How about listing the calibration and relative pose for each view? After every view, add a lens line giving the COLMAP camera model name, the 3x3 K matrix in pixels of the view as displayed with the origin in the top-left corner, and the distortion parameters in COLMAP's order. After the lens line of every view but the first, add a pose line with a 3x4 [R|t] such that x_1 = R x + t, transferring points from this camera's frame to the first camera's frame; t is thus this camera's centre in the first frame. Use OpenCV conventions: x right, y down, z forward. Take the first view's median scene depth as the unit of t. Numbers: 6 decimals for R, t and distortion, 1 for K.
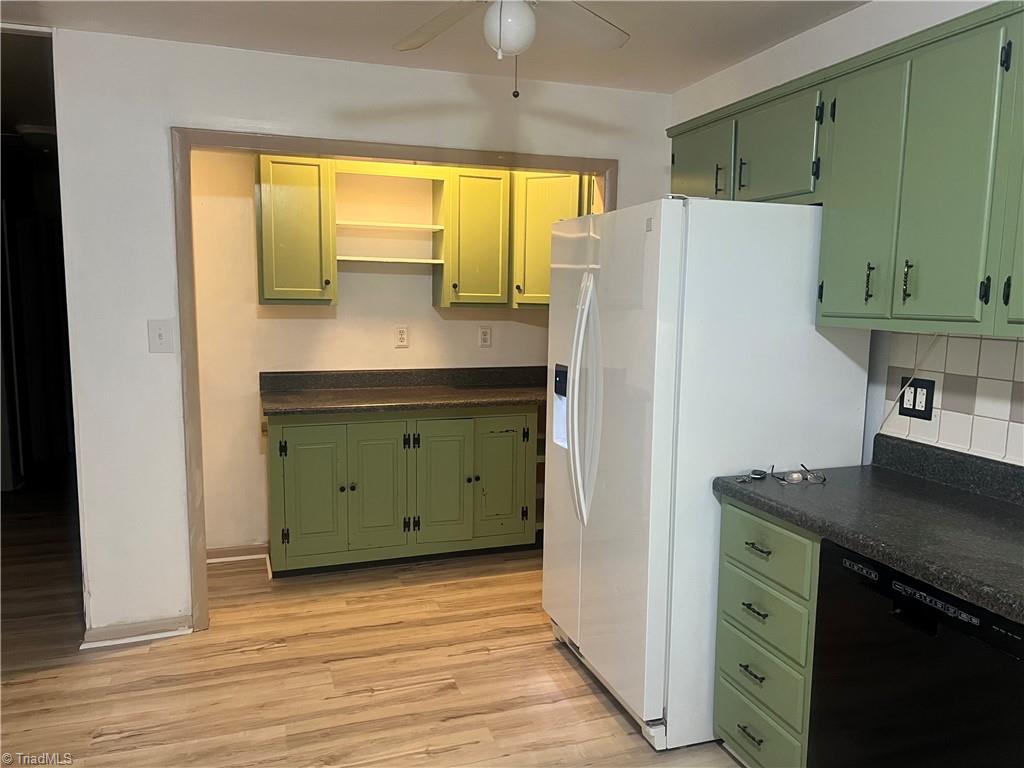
lens RADIAL K [[764.4, 0, 513.7], [0, 764.4, 390.7], [0, 0, 1]] dist [0.019248, -0.001801]
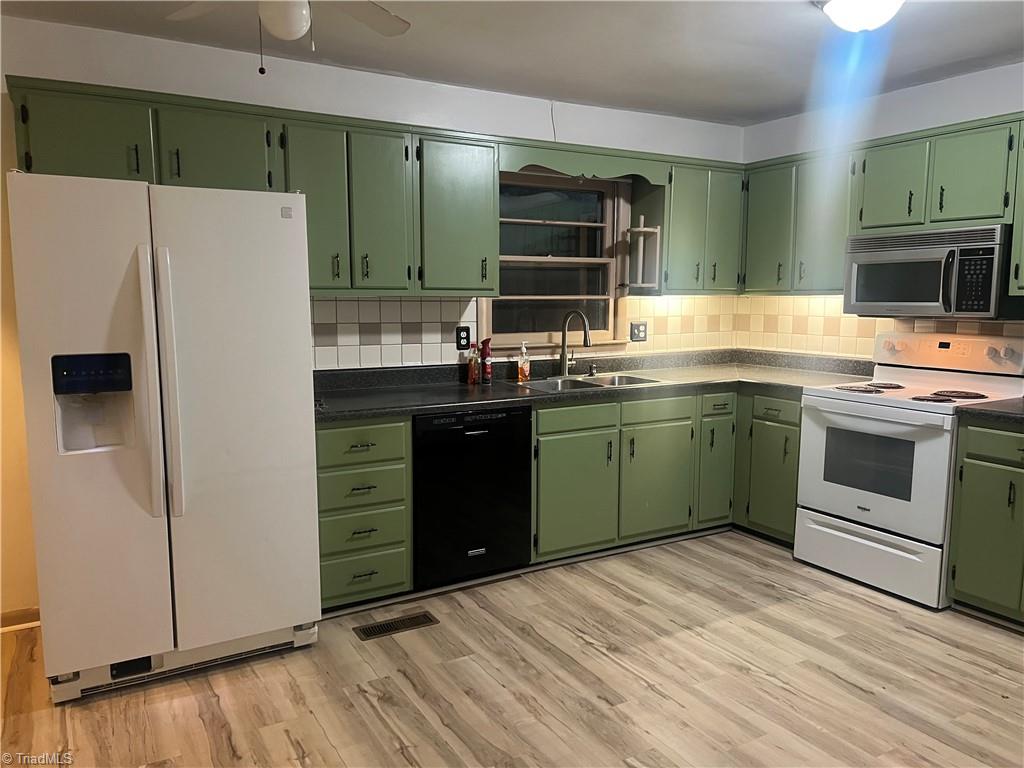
lens RADIAL K [[764.4, 0, 513.0], [0, 764.4, 383.5], [0, 0, 1]] dist [0.019248, -0.001801]
pose [[-0.199231, -0.125971, 0.971822, -0.634709], [0.117456, 0.981484, 0.151303, -0.054893], [-0.972888, 0.144291, -0.180746, 0.532877]]
